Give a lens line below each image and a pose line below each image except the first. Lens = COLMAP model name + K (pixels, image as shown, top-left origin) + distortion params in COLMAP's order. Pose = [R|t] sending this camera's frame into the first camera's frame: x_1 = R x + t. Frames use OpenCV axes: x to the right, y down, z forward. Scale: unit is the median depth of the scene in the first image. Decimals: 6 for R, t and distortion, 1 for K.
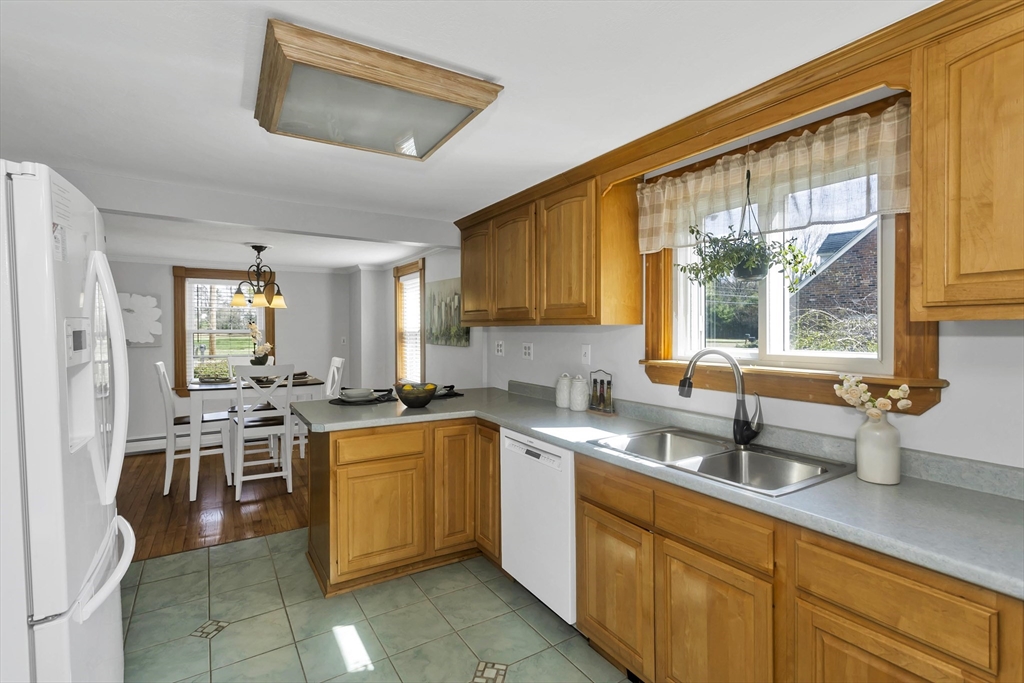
lens RADIAL K [[495.7, 0, 507.0], [0, 495.7, 326.8], [0, 0, 1]] dist [-0.003629, 0.000657]
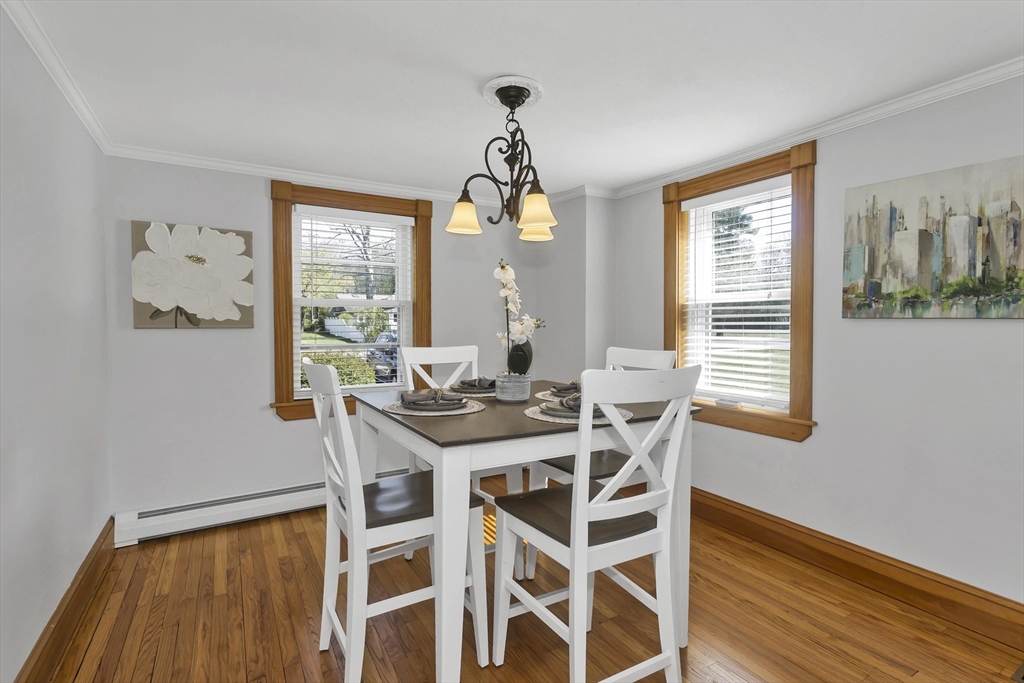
lens RADIAL K [[495.7, 0, 507.0], [0, 495.7, 326.8], [0, 0, 1]] dist [-0.003629, 0.000657]
pose [[0.999874, 0.000876, -0.015879, -0.612313], [-0.000616, 0.999865, 0.016392, 0.043807], [0.015891, -0.016380, 0.999740, 0.686971]]
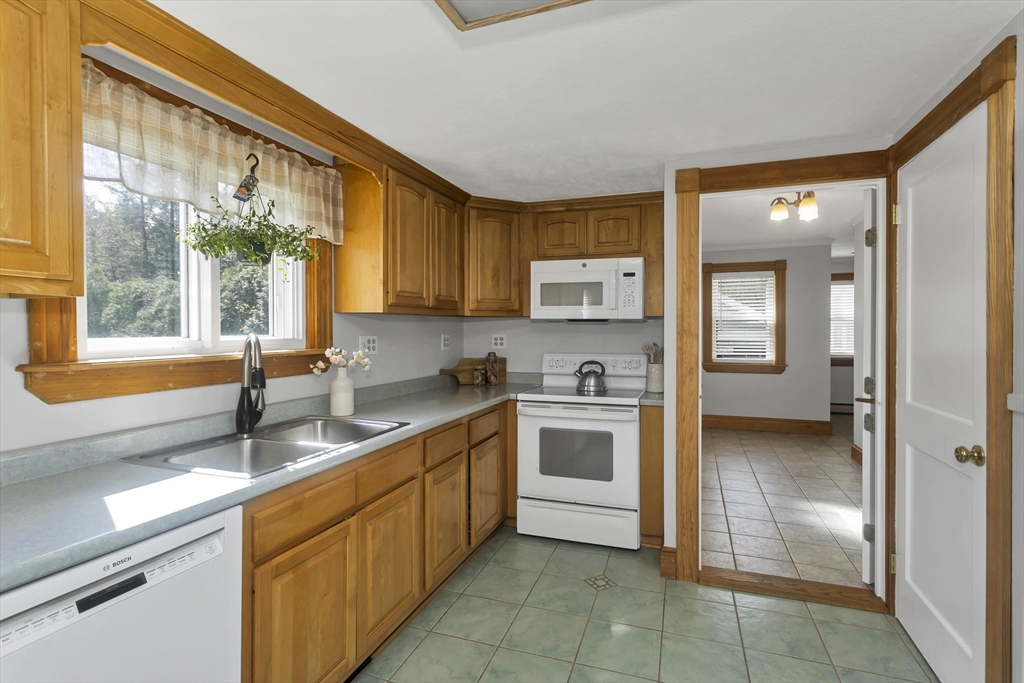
lens RADIAL K [[495.7, 0, 507.0], [0, 495.7, 326.8], [0, 0, 1]] dist [-0.003629, 0.000657]
pose [[-0.626481, 0.000319, 0.779436, -0.305937], [-0.005916, 0.999969, -0.005164, 0.015991], [-0.779414, -0.007846, -0.626460, 0.616976]]
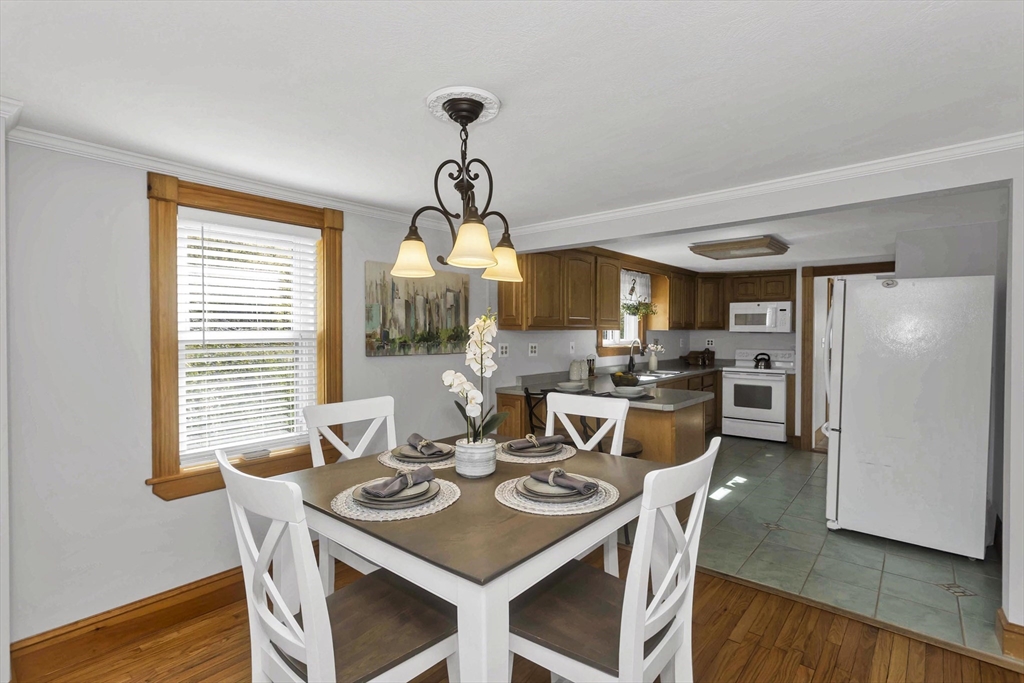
lens RADIAL K [[492.9, 0, 518.6], [0, 492.9, 334.0], [0, 0, 1]] dist [-0.006961, -0.000092]
pose [[-0.337152, -0.013564, 0.941353, -1.050664], [-0.010555, 0.999888, 0.010627, -0.004978], [-0.941391, -0.006353, -0.337257, 1.337187]]
